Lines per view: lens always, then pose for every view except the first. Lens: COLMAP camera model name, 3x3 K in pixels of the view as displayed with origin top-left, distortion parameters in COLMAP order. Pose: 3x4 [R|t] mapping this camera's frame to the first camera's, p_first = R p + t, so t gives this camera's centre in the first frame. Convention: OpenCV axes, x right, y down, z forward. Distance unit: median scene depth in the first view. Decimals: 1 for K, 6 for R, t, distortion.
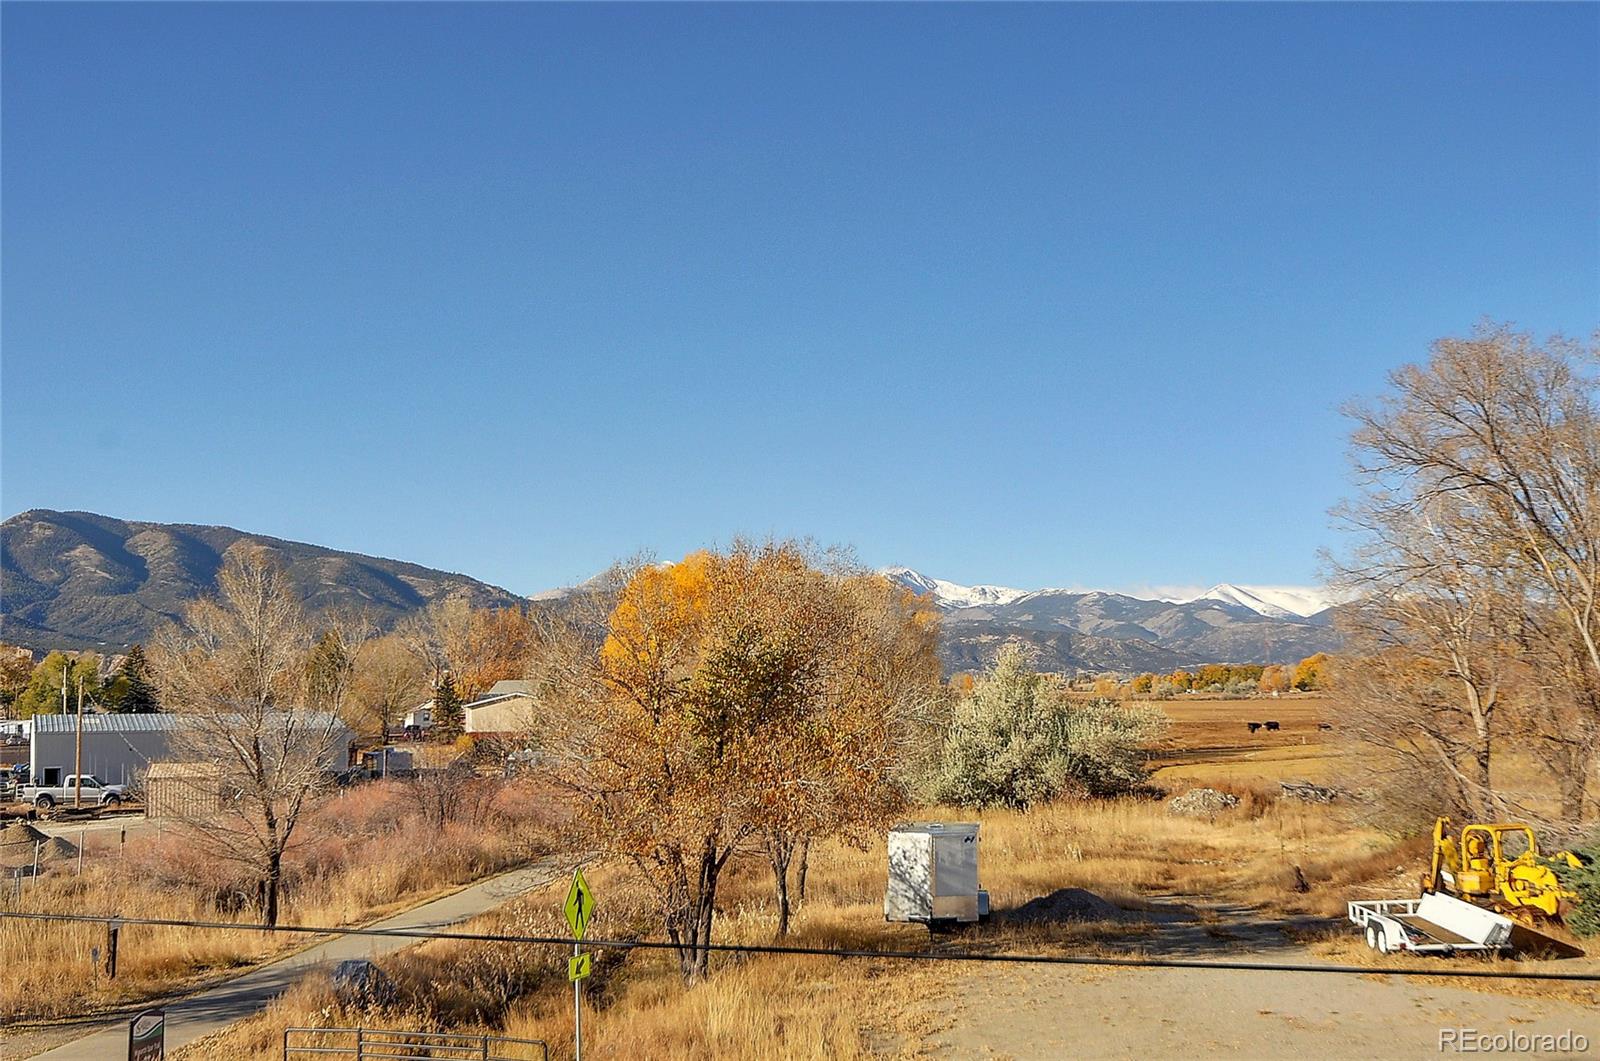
lens RADIAL K [[1666.5, 0, 800.0], [0, 1666.5, 530.5], [0, 0, 1]] dist [-0.007356, -0.002124]
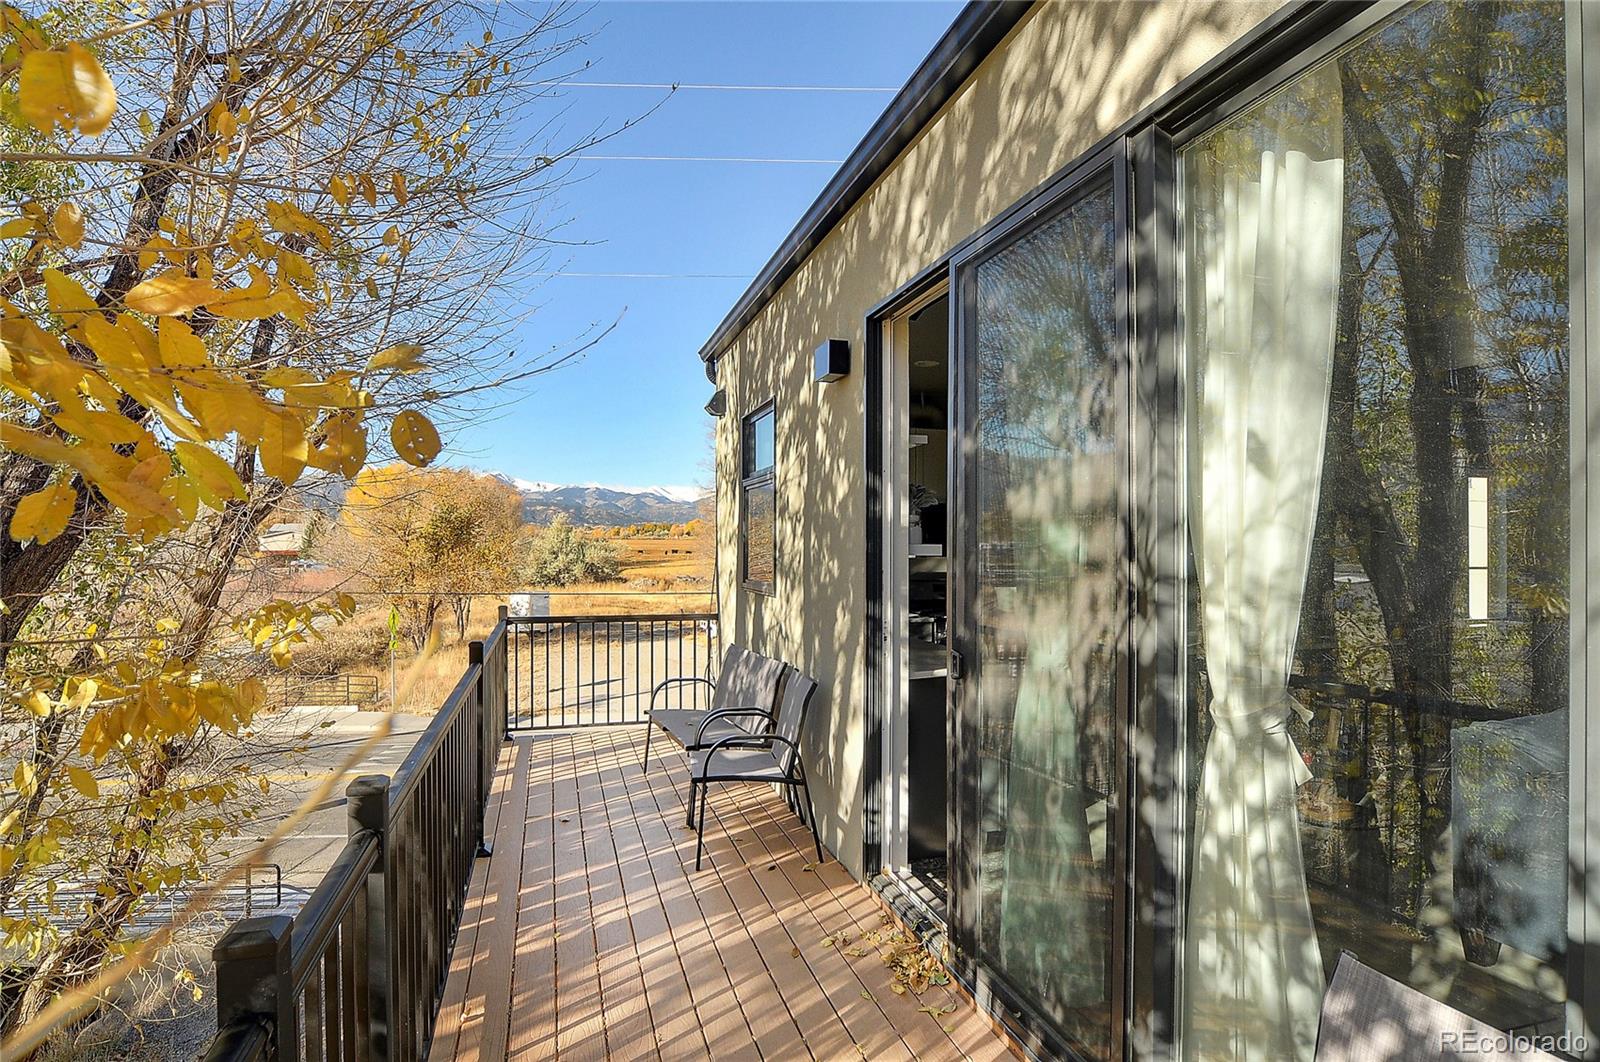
lens RADIAL K [[853.3, 0, 825.0], [0, 853.3, 537.1], [0, 0, 1]] dist [-0.003241, -0.001319]
pose [[0.900706, 0.016382, 0.434120, -0.045184], [-0.059394, 0.994549, 0.085700, -0.017168], [-0.430350, -0.102974, 0.896770, -0.159533]]
